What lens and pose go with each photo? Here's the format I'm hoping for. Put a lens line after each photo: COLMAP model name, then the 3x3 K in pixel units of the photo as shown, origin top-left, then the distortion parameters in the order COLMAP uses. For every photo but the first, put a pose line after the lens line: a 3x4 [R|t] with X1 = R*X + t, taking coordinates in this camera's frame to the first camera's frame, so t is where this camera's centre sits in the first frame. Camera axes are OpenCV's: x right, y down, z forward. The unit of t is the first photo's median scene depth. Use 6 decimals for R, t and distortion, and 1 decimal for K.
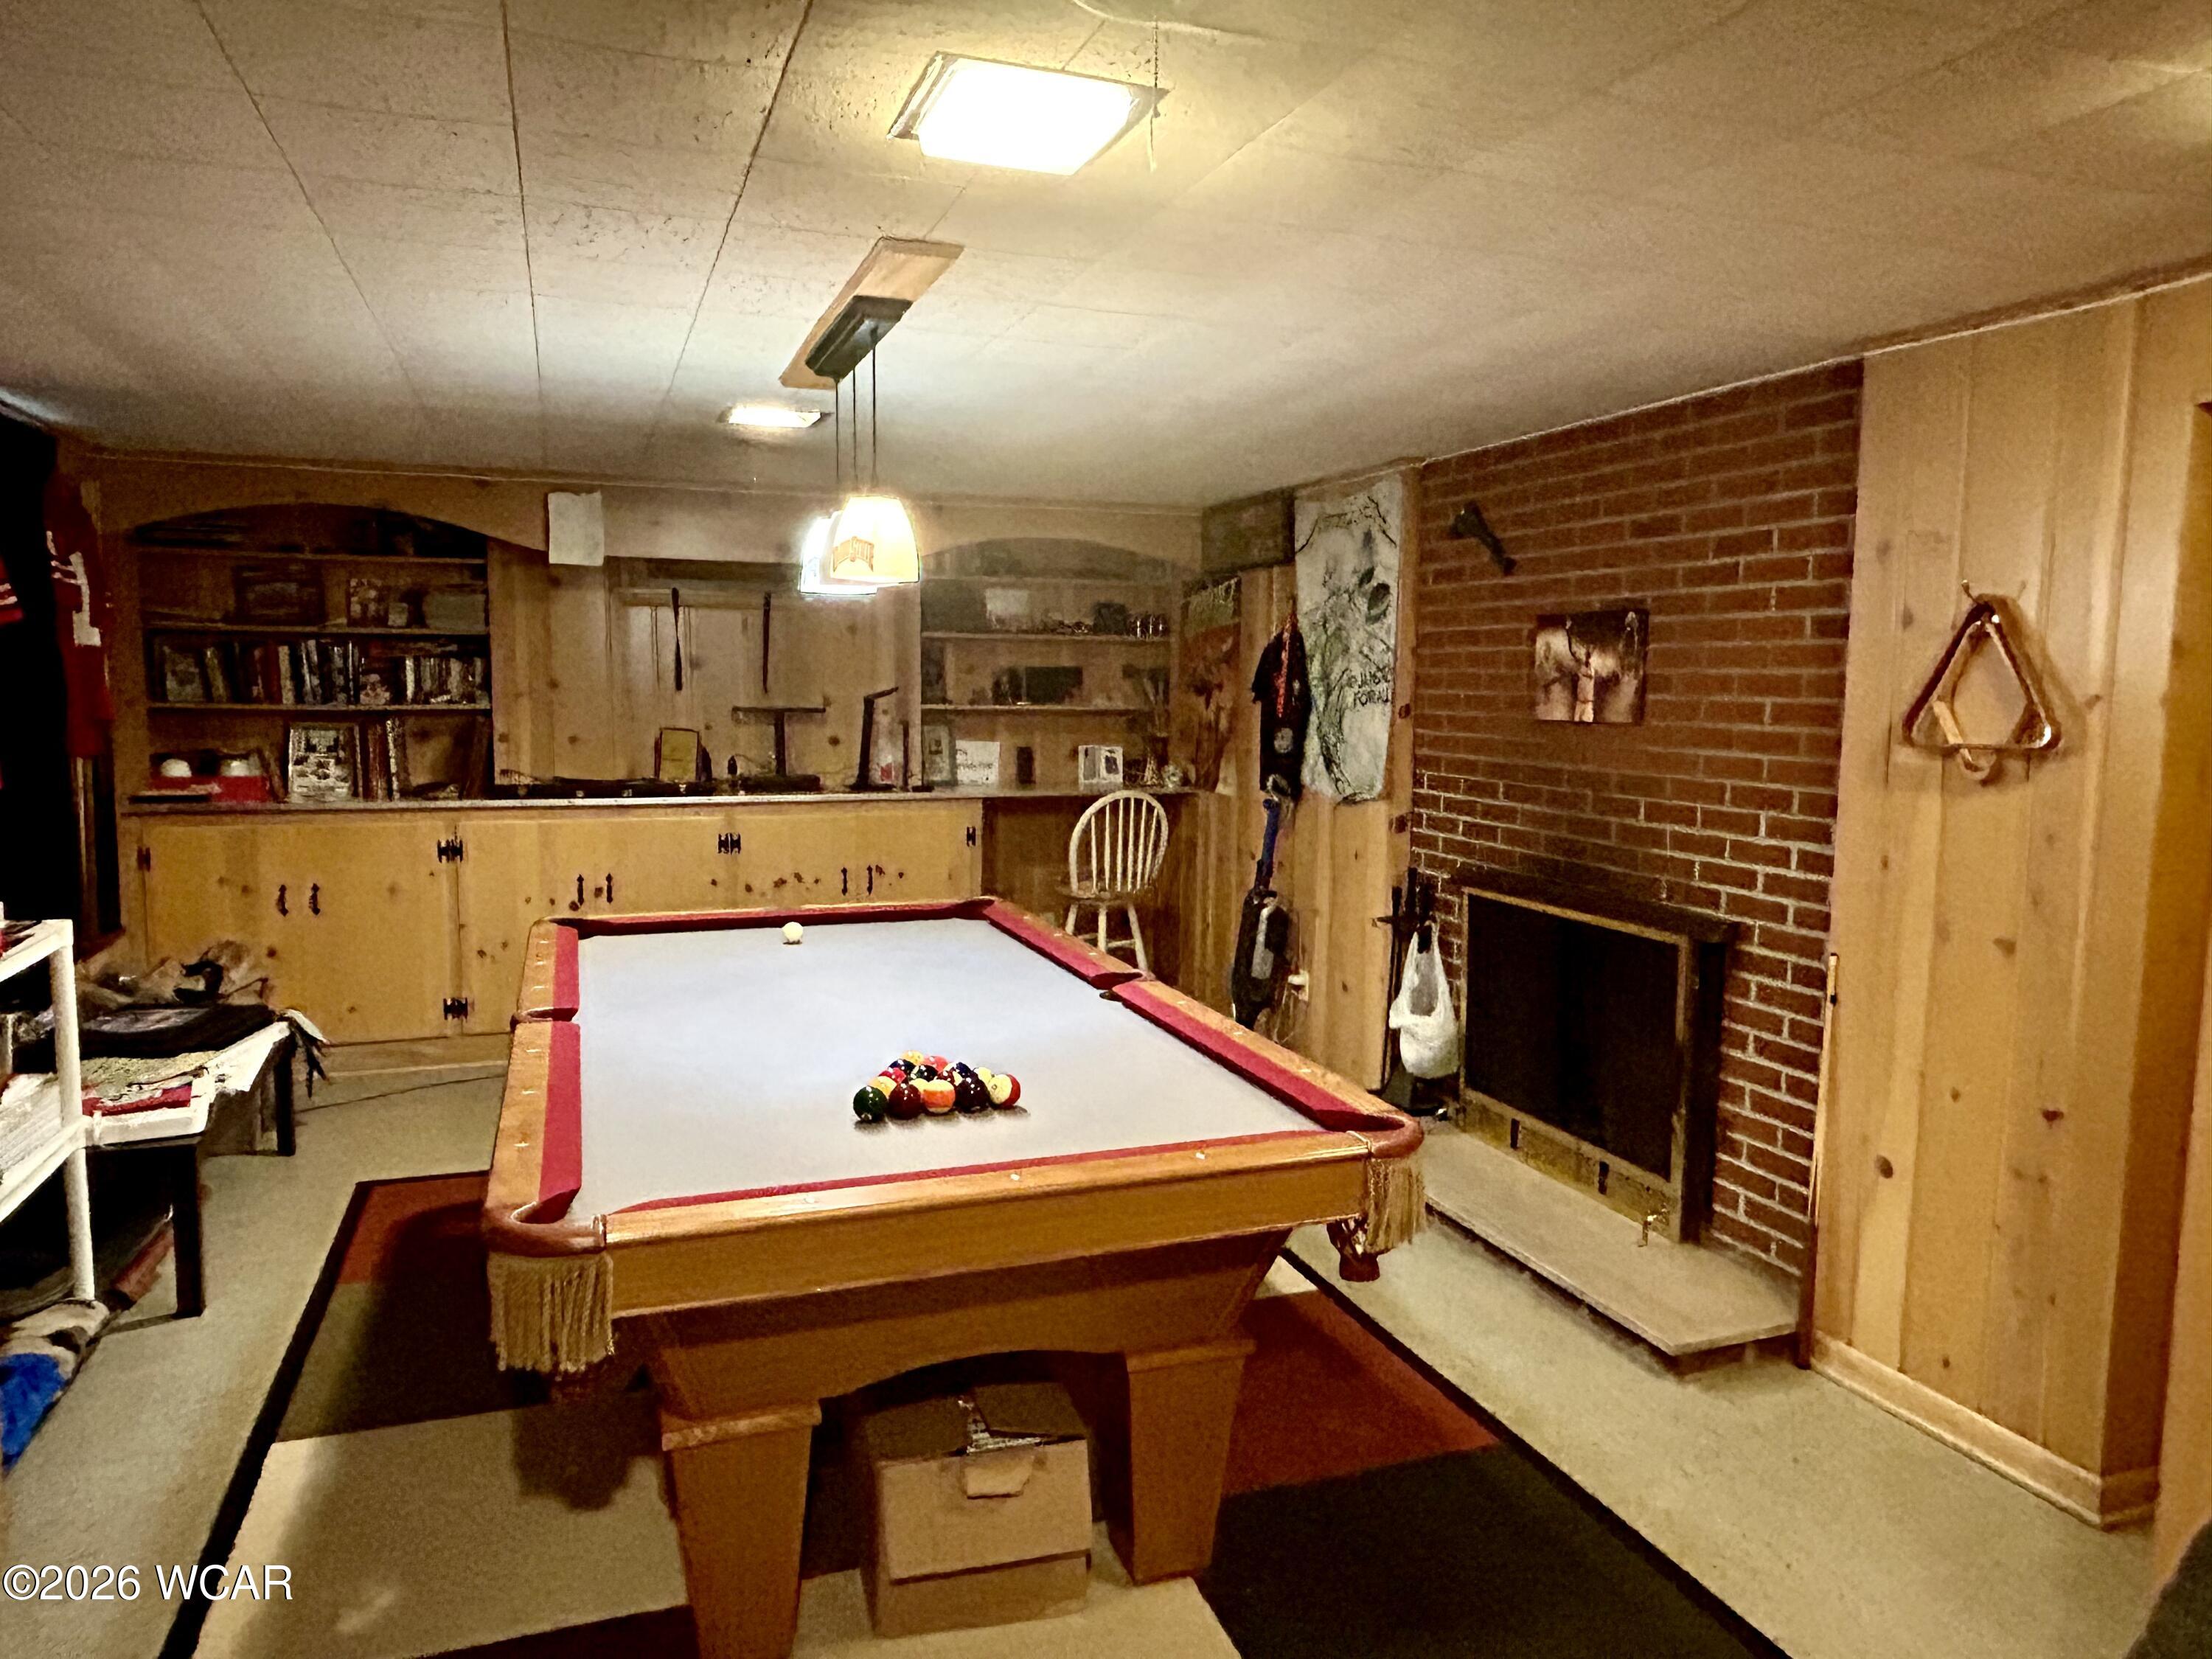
lens RADIAL K [[1439.4, 0, 1106.0], [0, 1439.4, 829.5], [0, 0, 1]] dist [-0.002553, -0.001063]
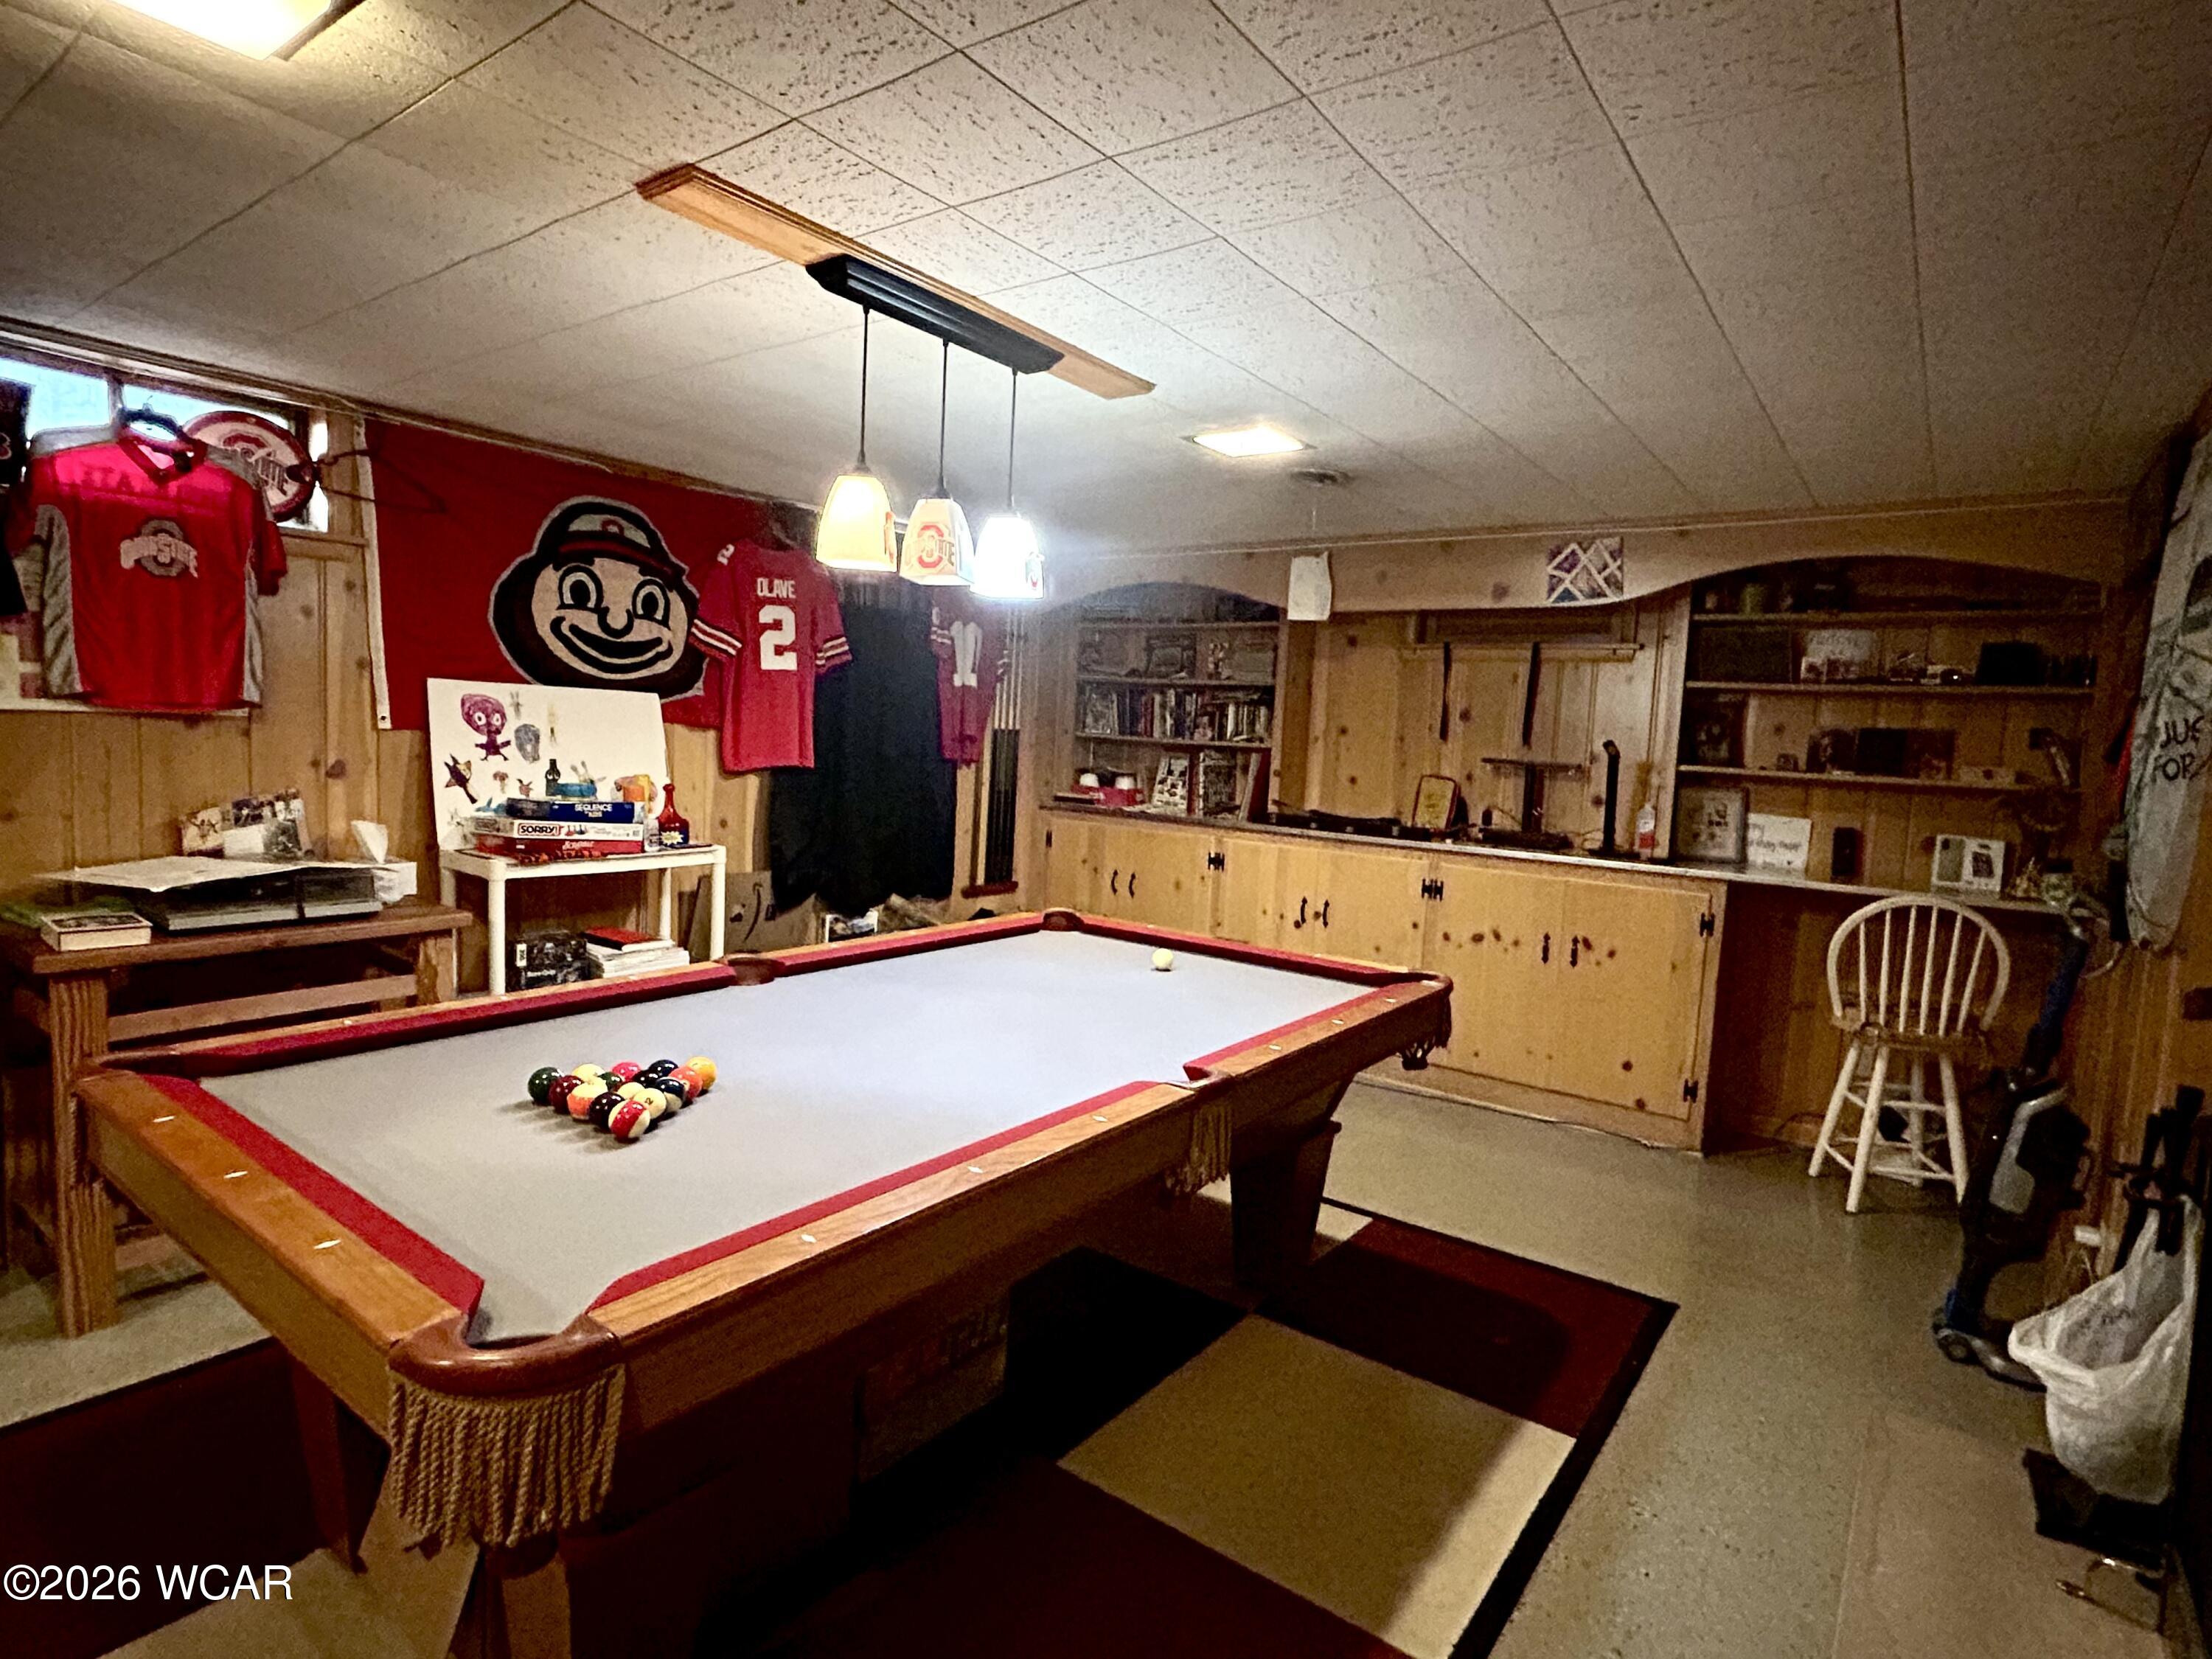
lens RADIAL K [[1153.6, 0, 1106.0], [0, 1153.6, 829.5], [0, 0, 1]] dist [0.015212, 0.000380]
pose [[0.551354, 0.092414, -0.829137, 0.273755], [-0.132427, 0.990940, 0.022388, -0.019335], [0.823694, 0.097456, 0.558597, 0.344018]]
